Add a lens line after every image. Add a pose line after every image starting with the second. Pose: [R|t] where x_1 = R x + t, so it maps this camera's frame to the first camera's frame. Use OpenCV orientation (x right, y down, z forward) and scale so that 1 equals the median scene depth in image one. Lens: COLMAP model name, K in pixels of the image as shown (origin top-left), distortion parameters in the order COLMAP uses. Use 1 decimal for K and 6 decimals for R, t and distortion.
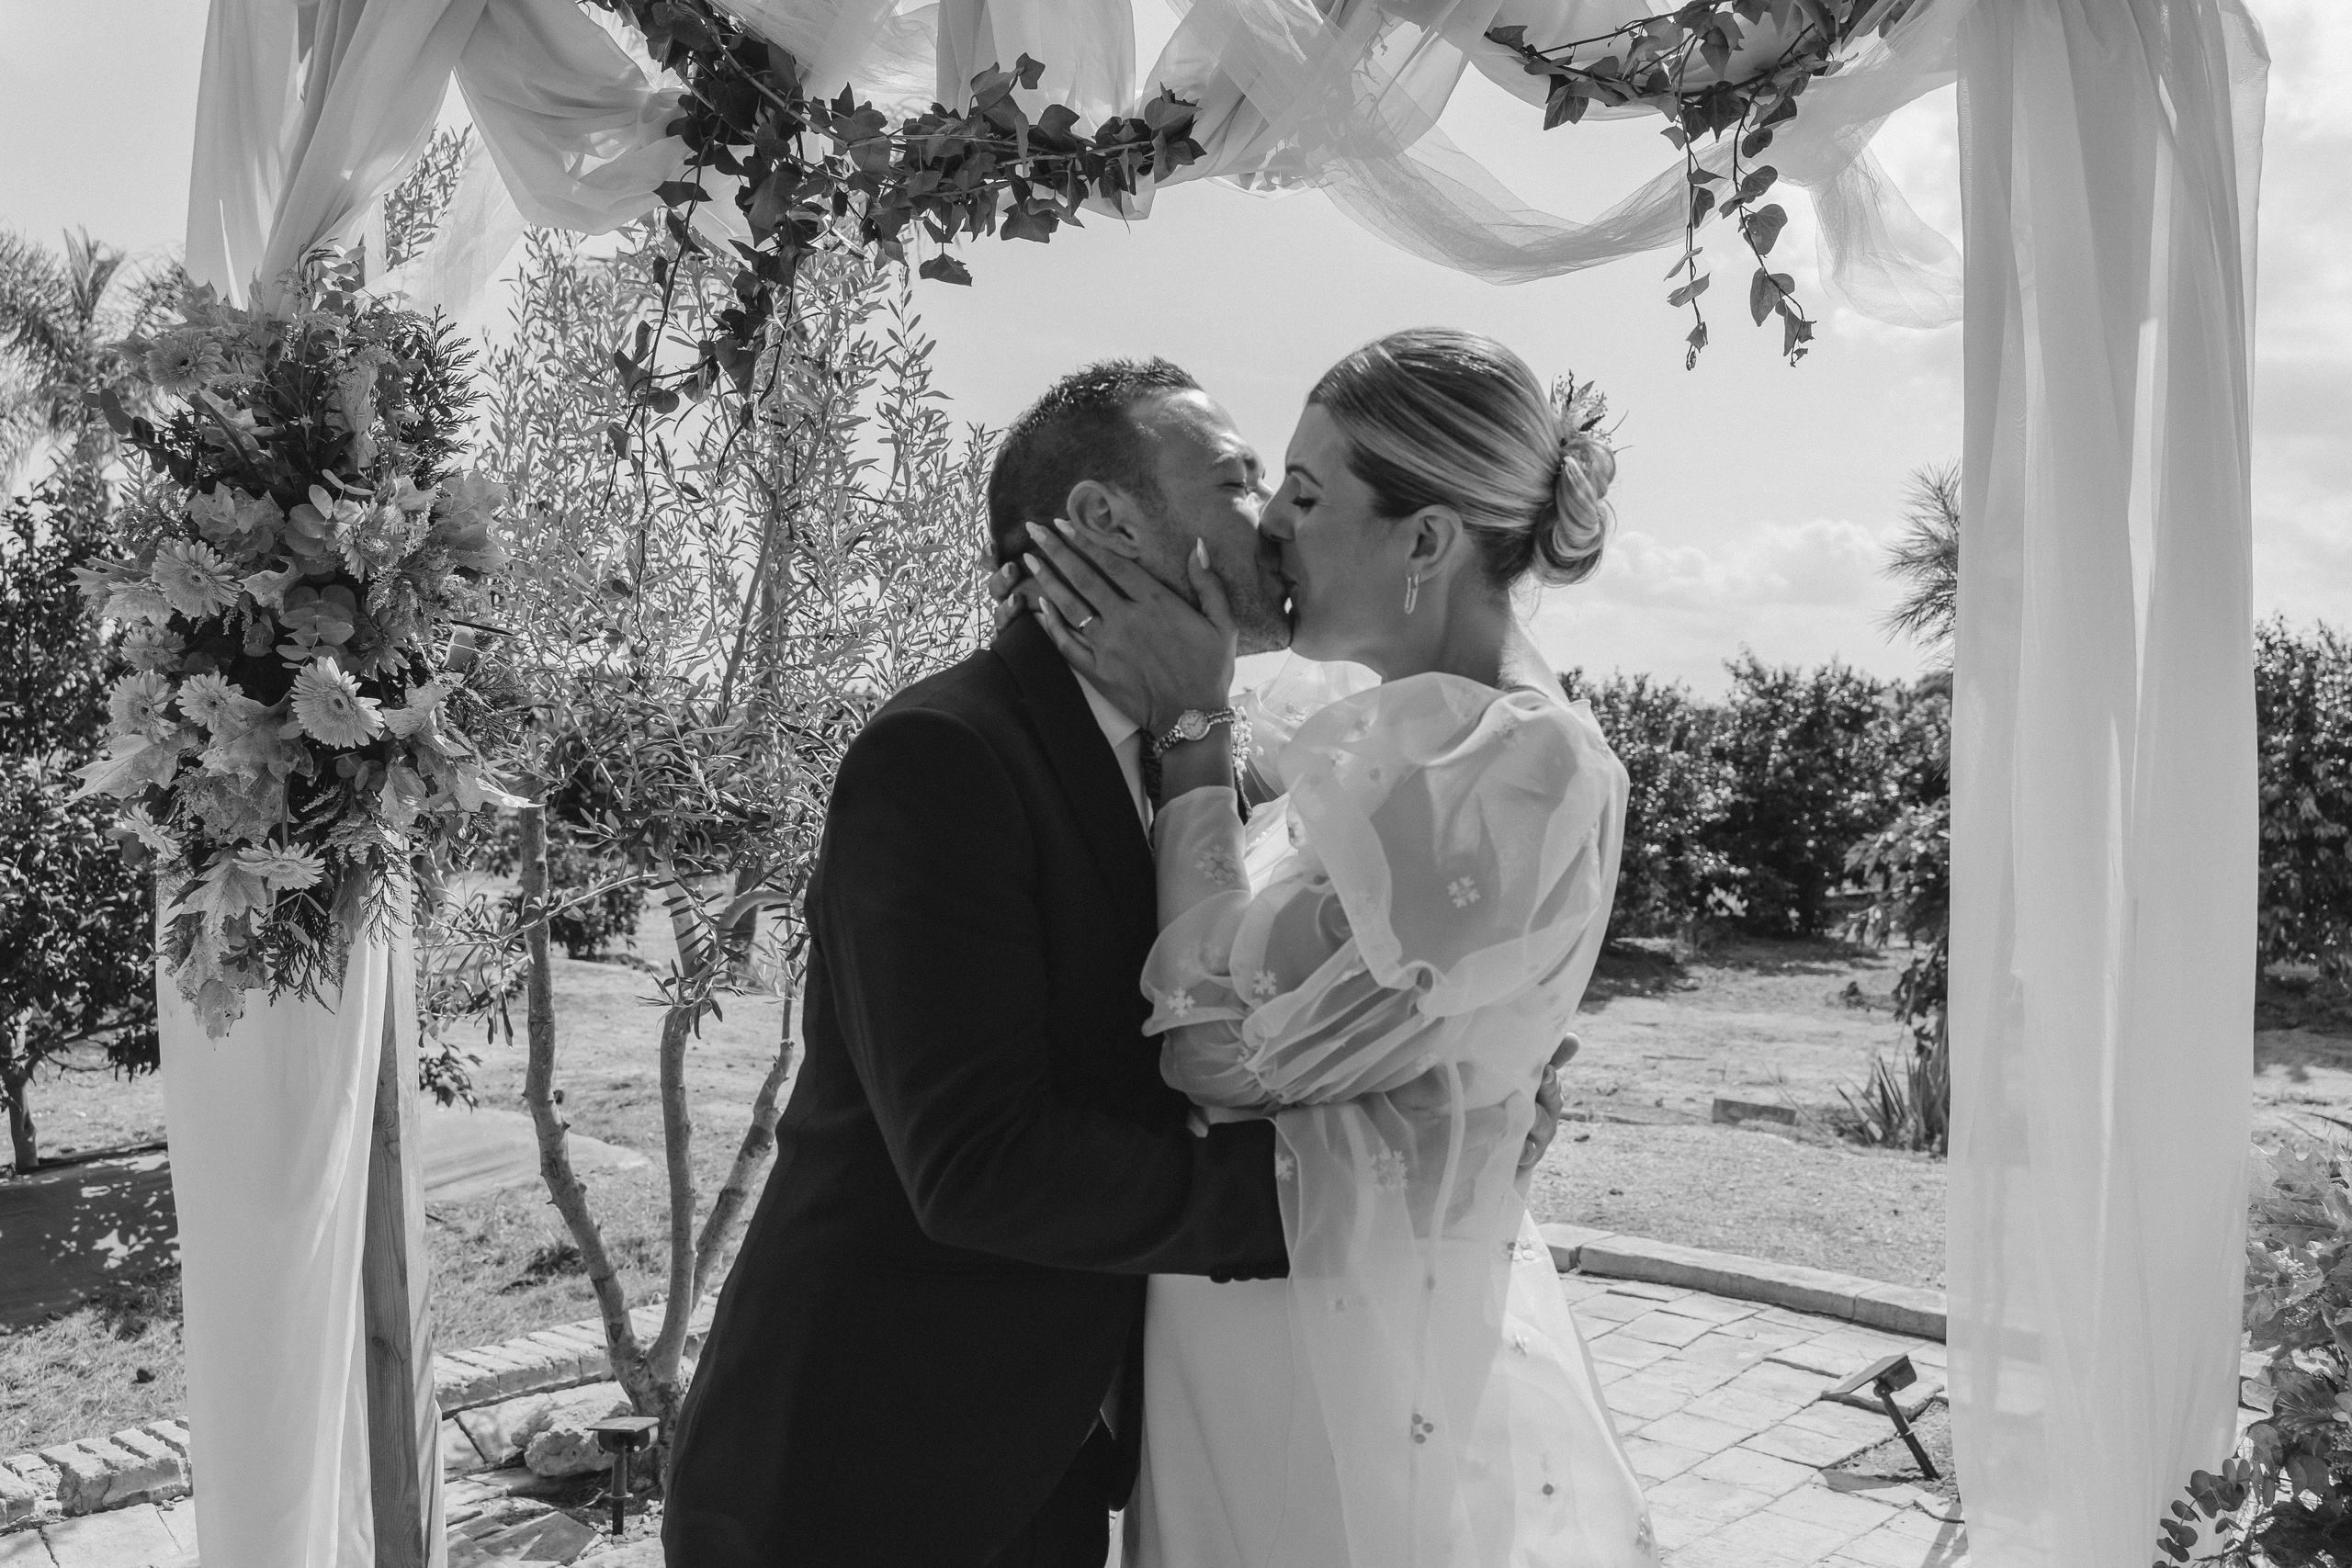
lens RADIAL K [[1980.1, 0, 1169.8], [0, 1980.1, 770.7], [0, 0, 1]] dist [-0.054972, 0.052905]
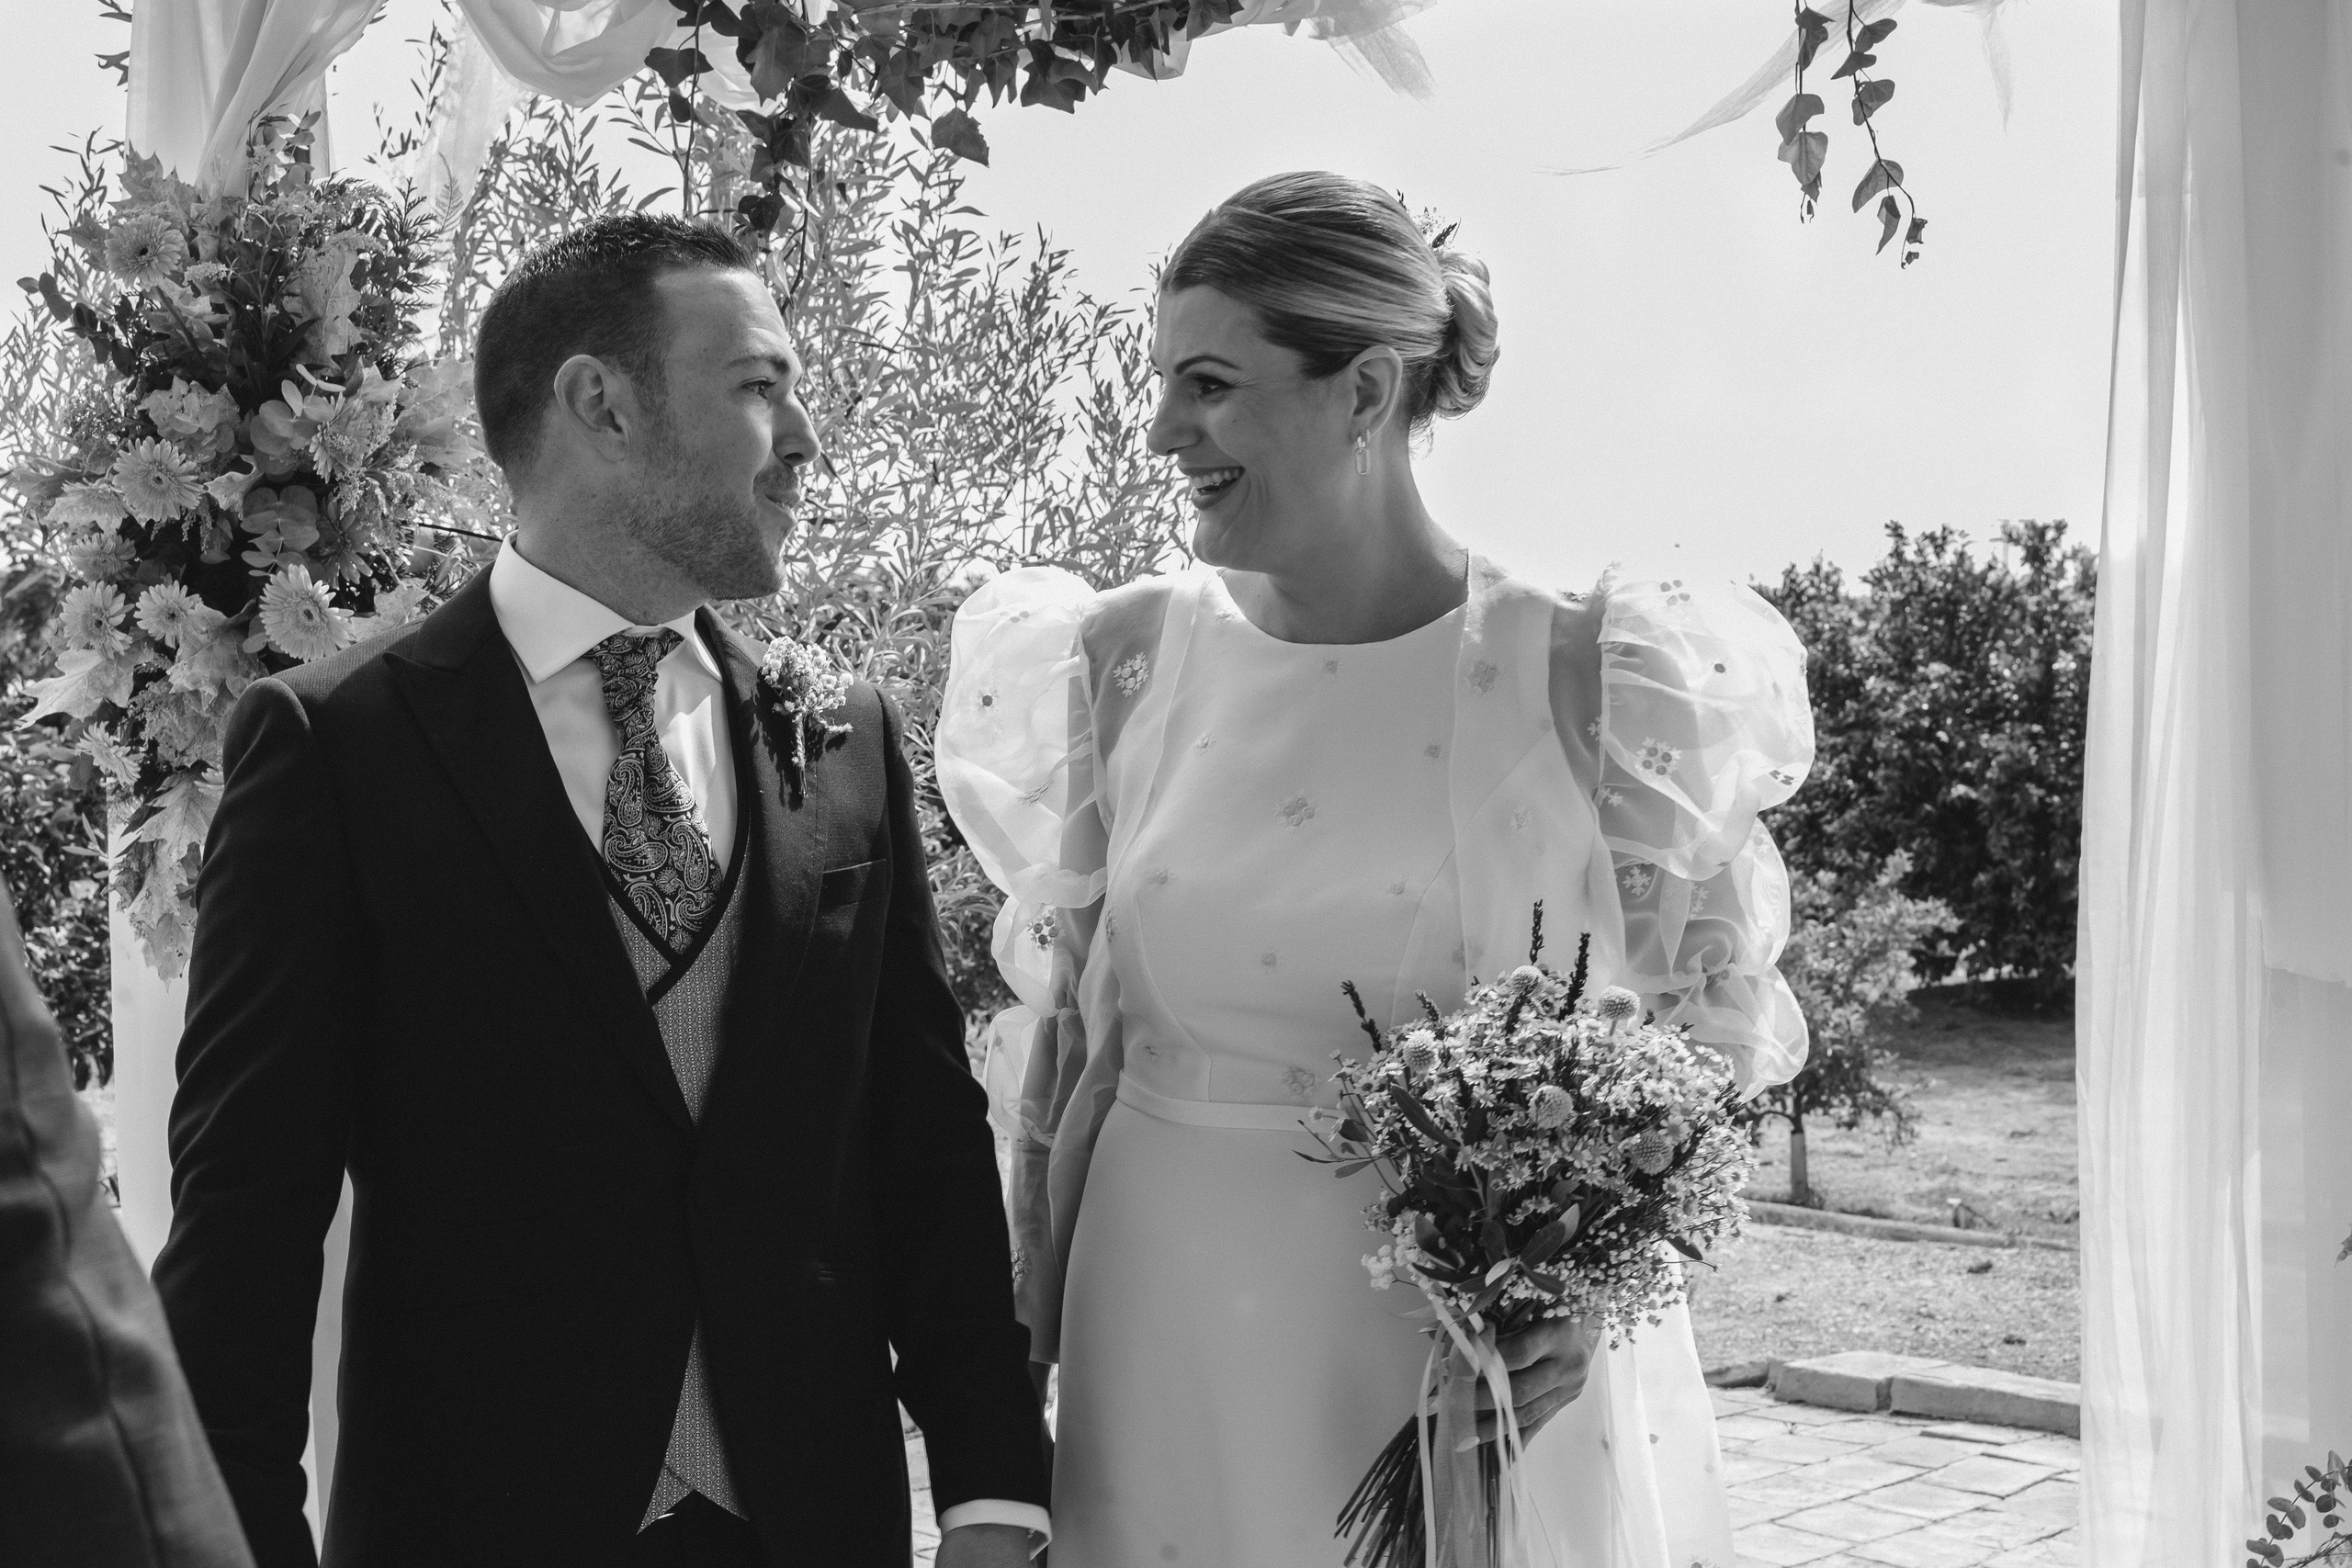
lens RADIAL K [[3403.9, 0, 1216.7], [0, 3403.9, 795.8], [0, 0, 1]] dist [0.141255, 0.000000]
pose [[0.998374, 0.000793, -0.056999, 0.089255], [0.000604, 0.999700, 0.024495, 0.010526], [0.057001, -0.024490, 0.998074, -0.545259]]
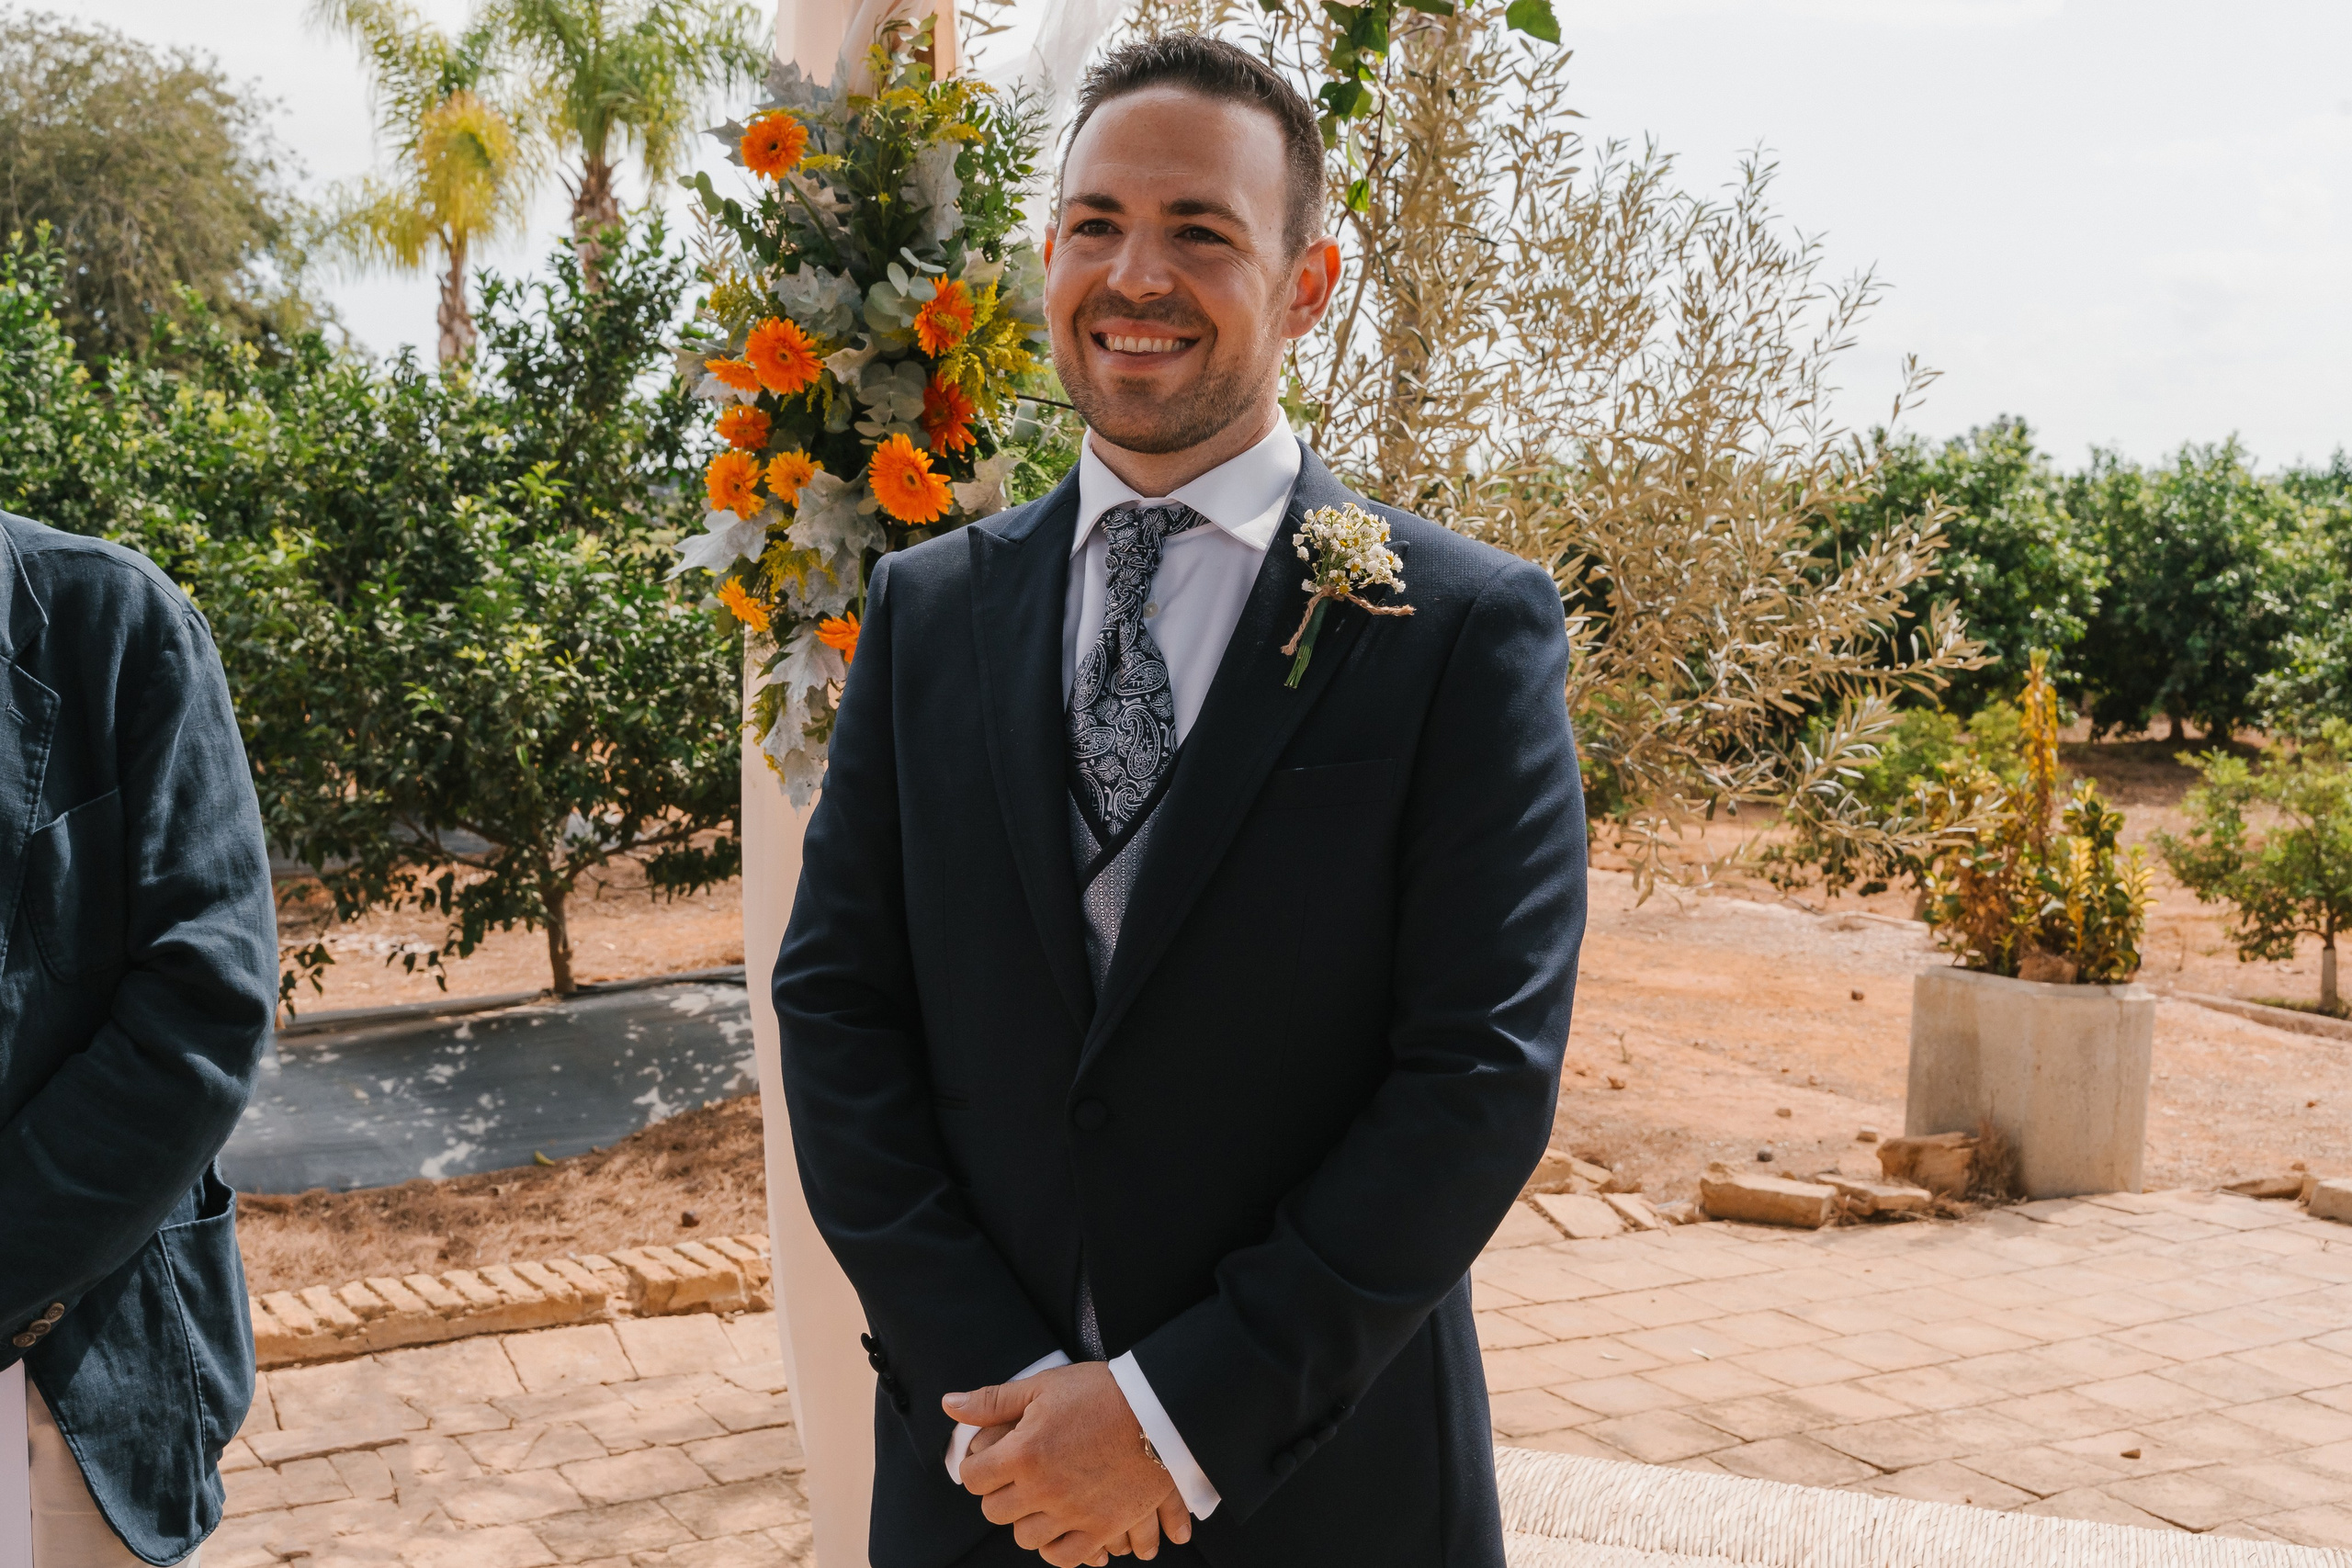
lens RADIAL K [[2655.1, 0, 1126.8], [0, 2655.1, 780.7], [0, 0, 1]] dist [0.036080, 0.000000]
pose [[0.951753, 0.038297, -0.304465, 0.095785], [-0.013635, 0.996479, 0.082721, 0.004784], [0.306561, -0.074578, 0.948925, -0.253018]]
